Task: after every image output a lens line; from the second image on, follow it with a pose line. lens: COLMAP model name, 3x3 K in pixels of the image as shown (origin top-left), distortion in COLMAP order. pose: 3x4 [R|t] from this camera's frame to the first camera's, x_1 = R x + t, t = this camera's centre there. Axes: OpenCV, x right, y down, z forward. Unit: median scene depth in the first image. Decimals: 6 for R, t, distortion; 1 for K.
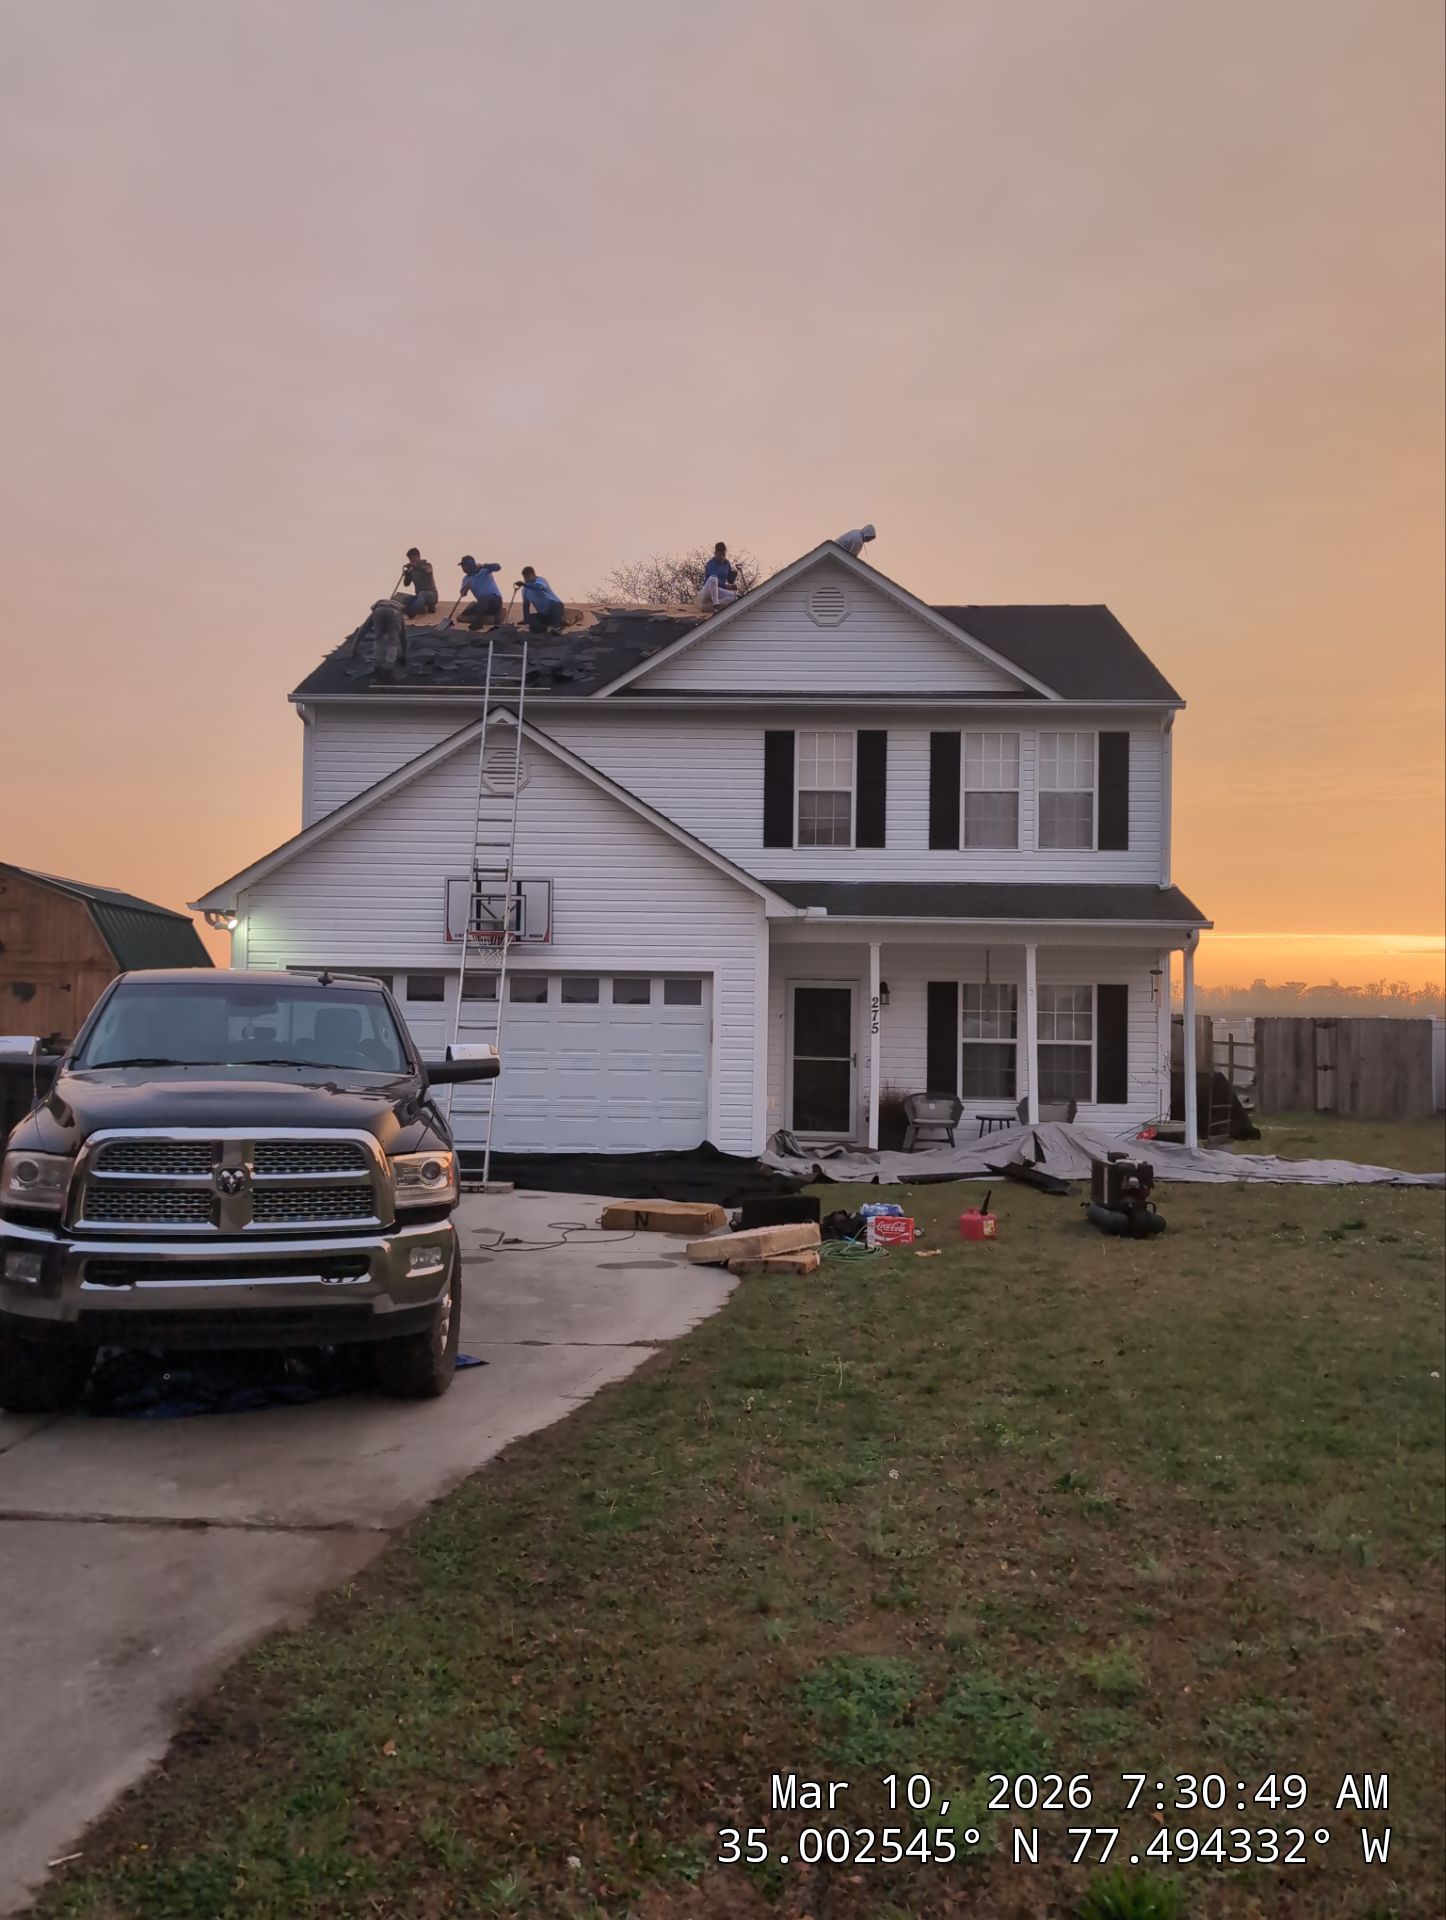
lens RADIAL K [[1621.5, 0, 715.1], [0, 1621.5, 961.9], [0, 0, 1]] dist [0.059503, -0.059930]
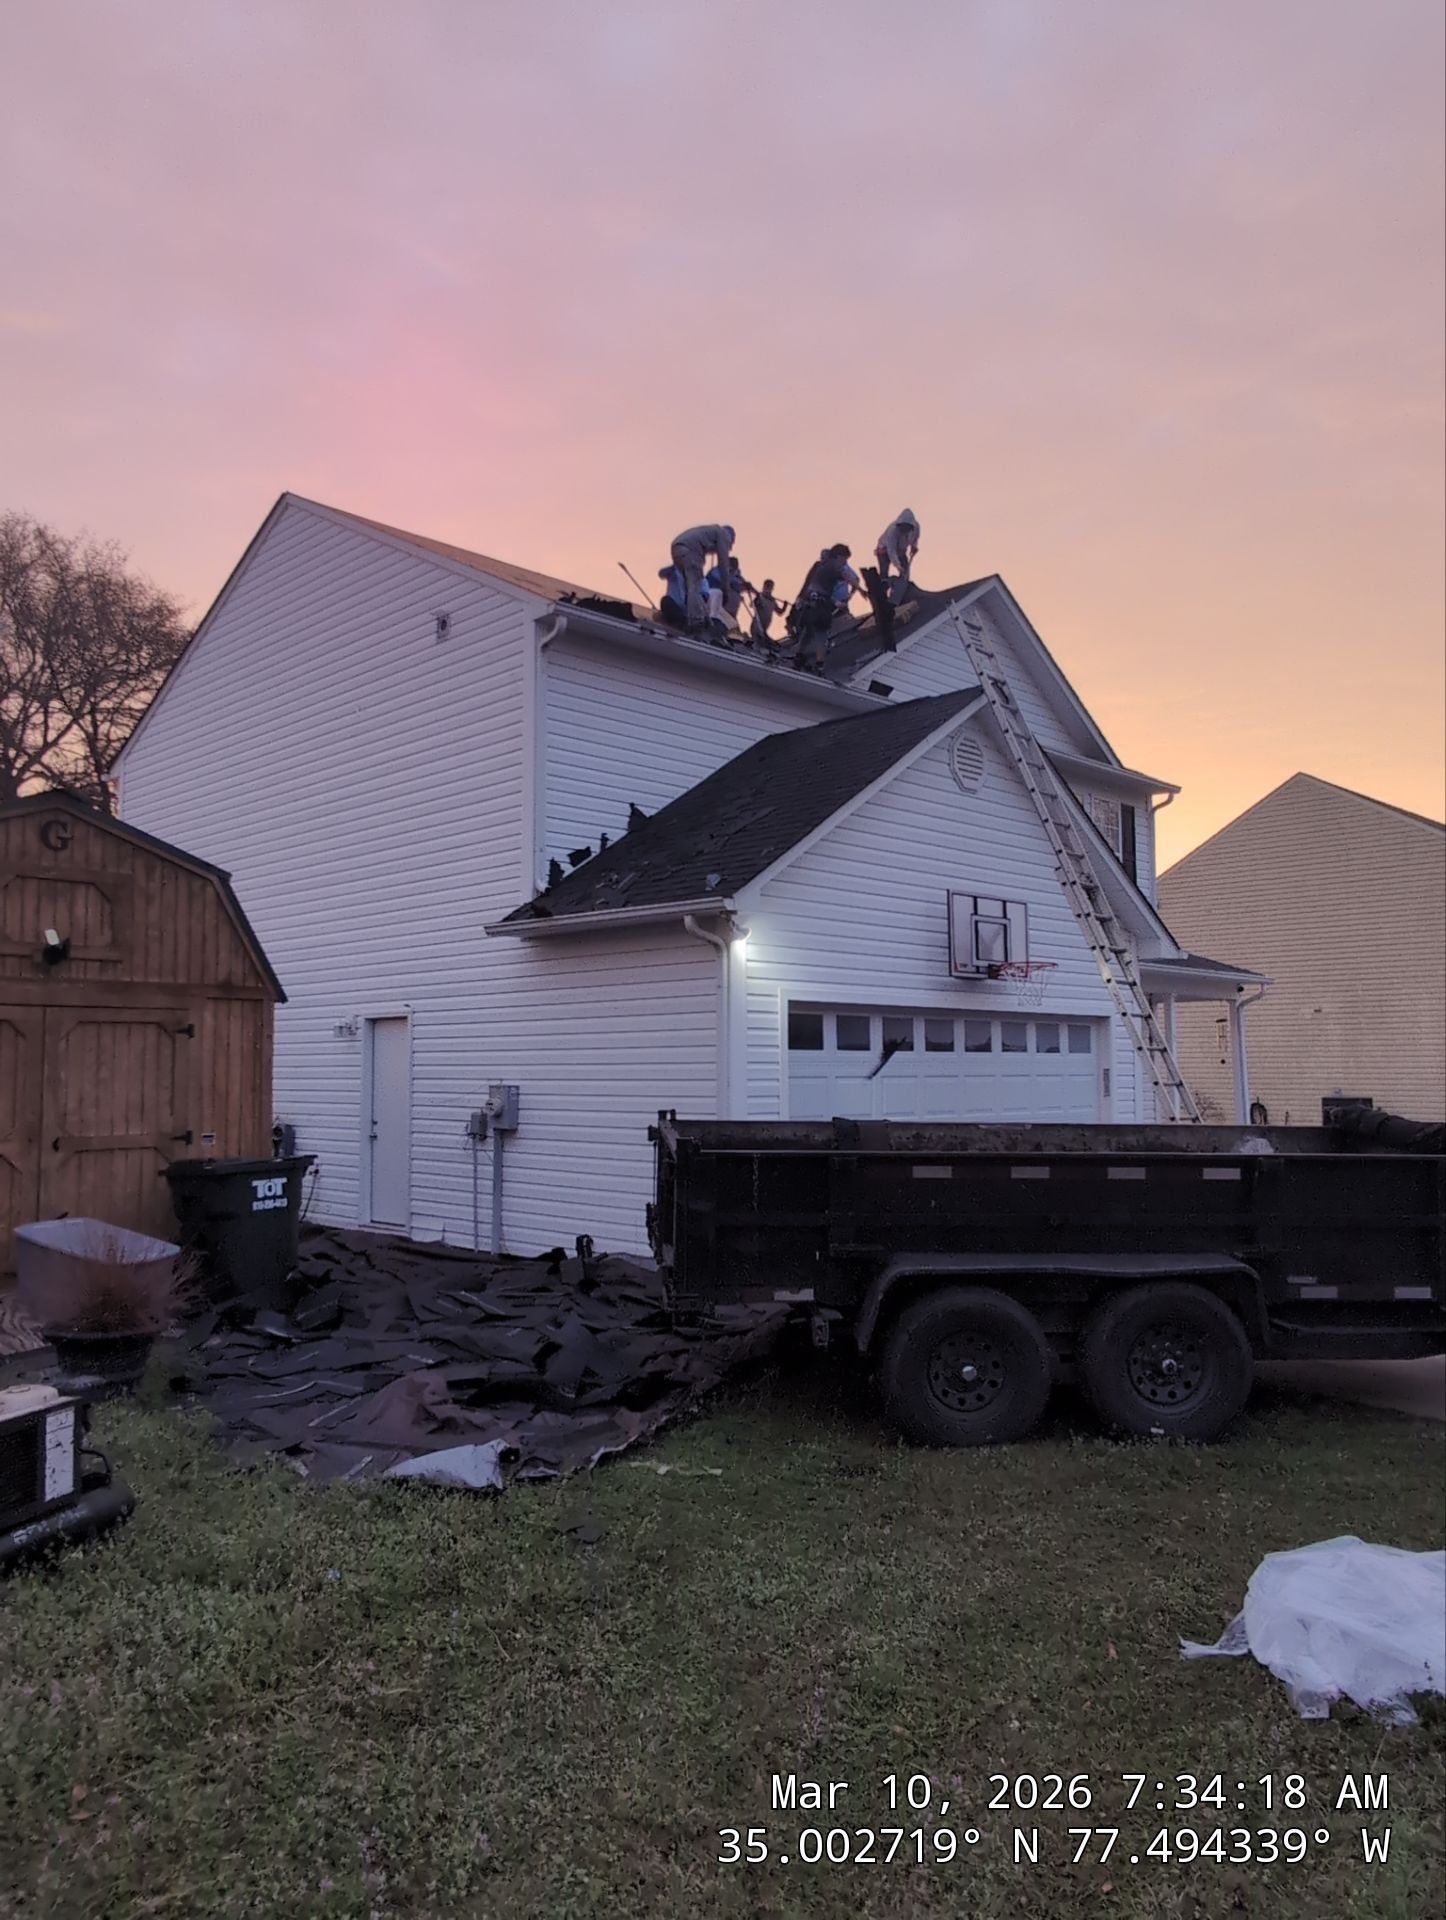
lens RADIAL K [[1384.7, 0, 753.6], [0, 1384.7, 970.2], [0, 0, 1]] dist [-0.007430, 0.005512]
pose [[0.669464, 0.037183, 0.741913, -0.627622], [-0.011084, 0.999135, -0.040072, 0.011965], [-0.742762, 0.018603, 0.669297, 0.557935]]
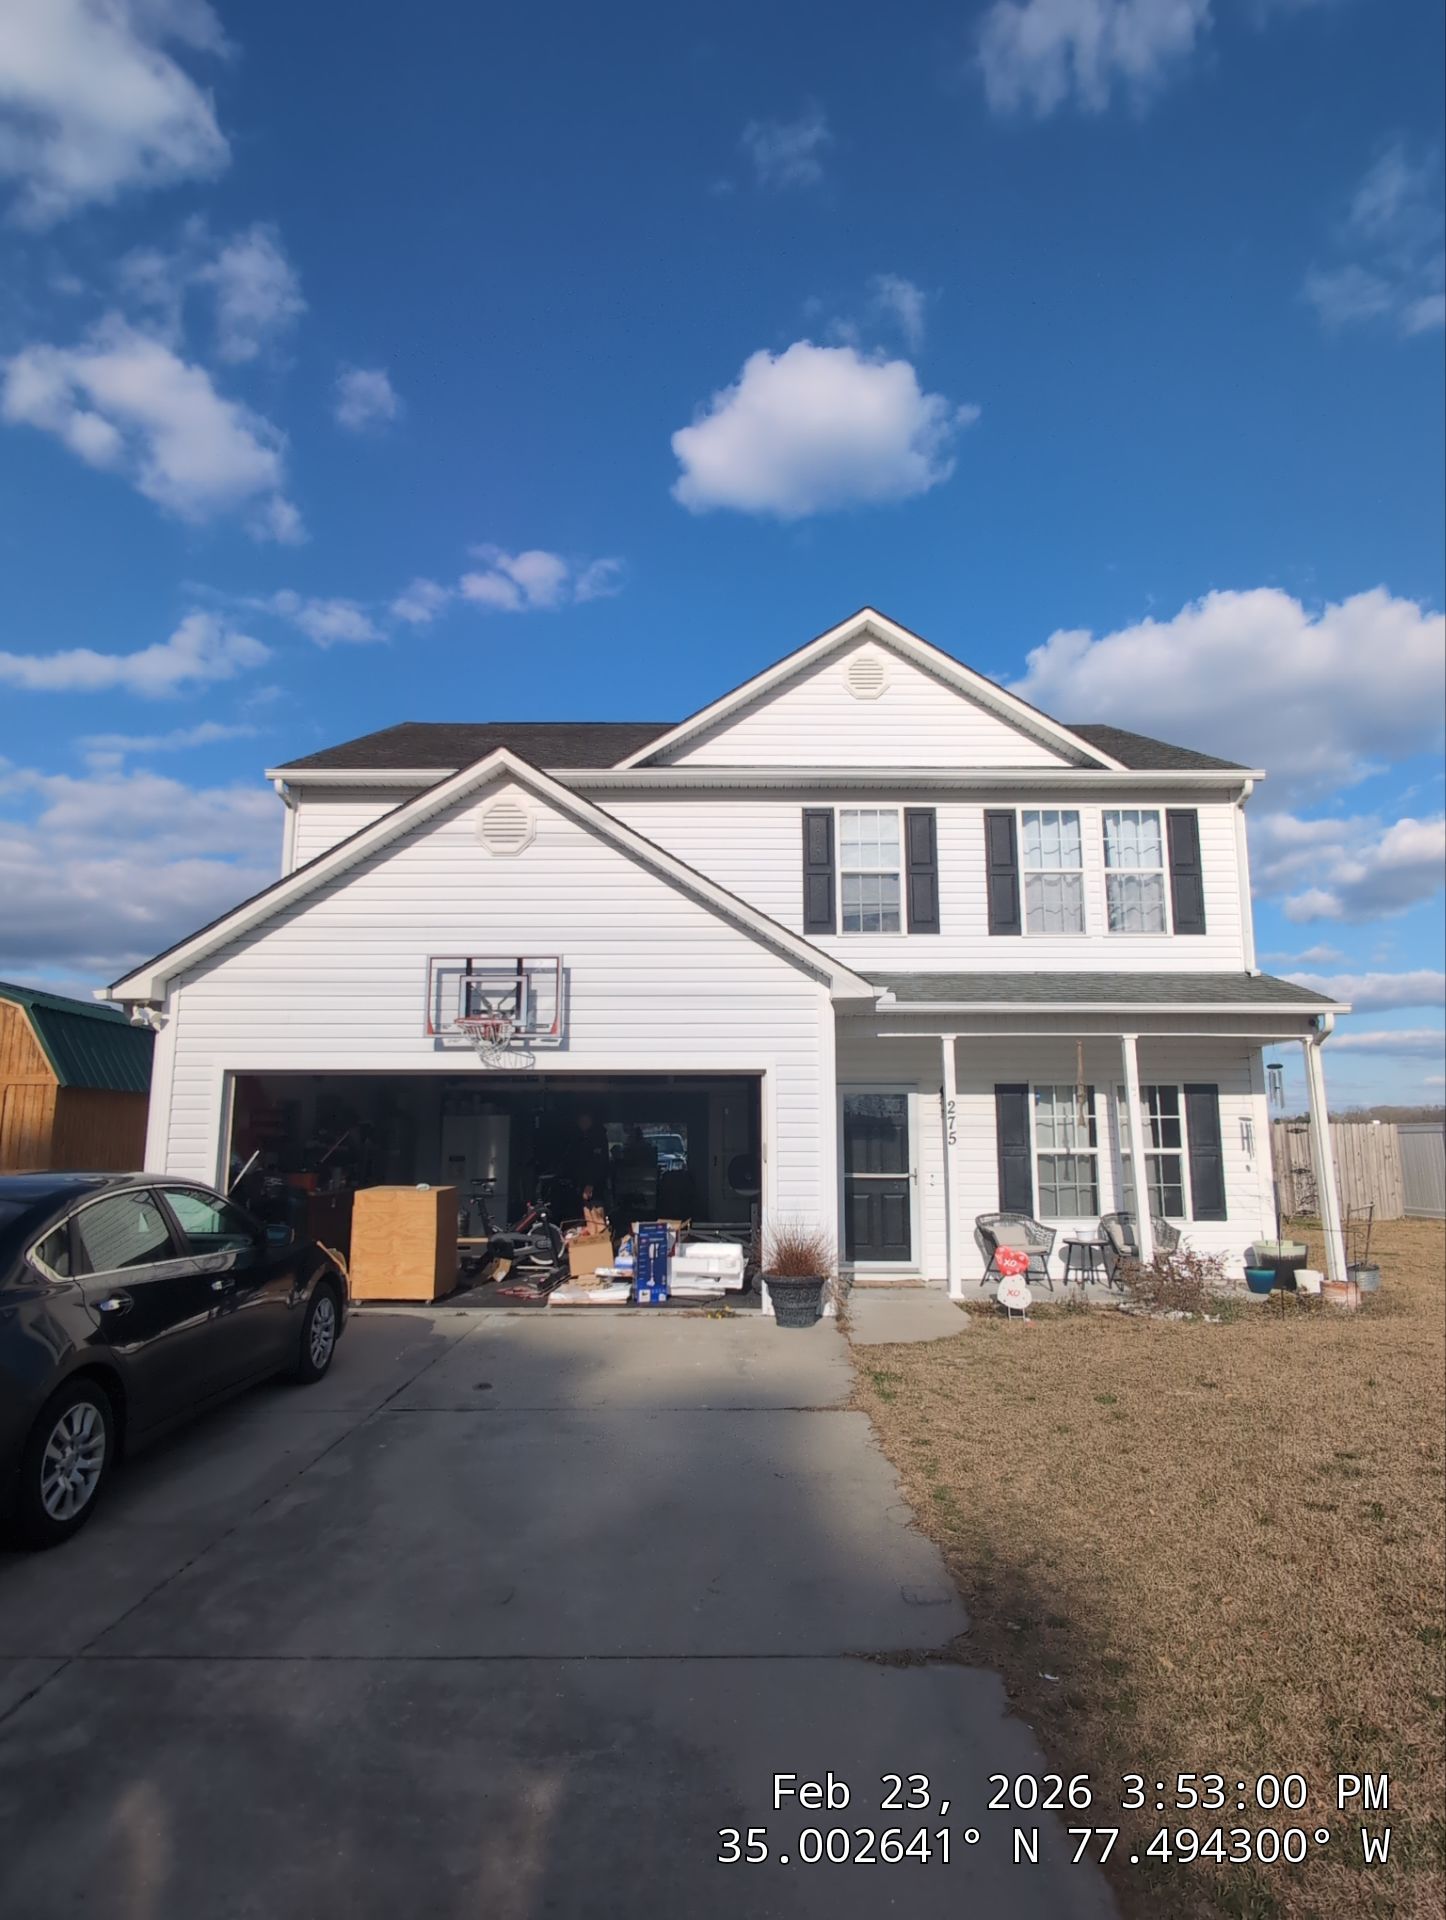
lens RADIAL K [[1117.0, 0, 741.8], [0, 1117.0, 949.8], [0, 0, 1]] dist [-0.006580, 0.000317]
pose [[0.998779, -0.008590, 0.048639, -0.034468], [0.014997, 0.991011, -0.132937, 0.018446], [-0.047060, 0.133504, 0.989930, 0.398311]]
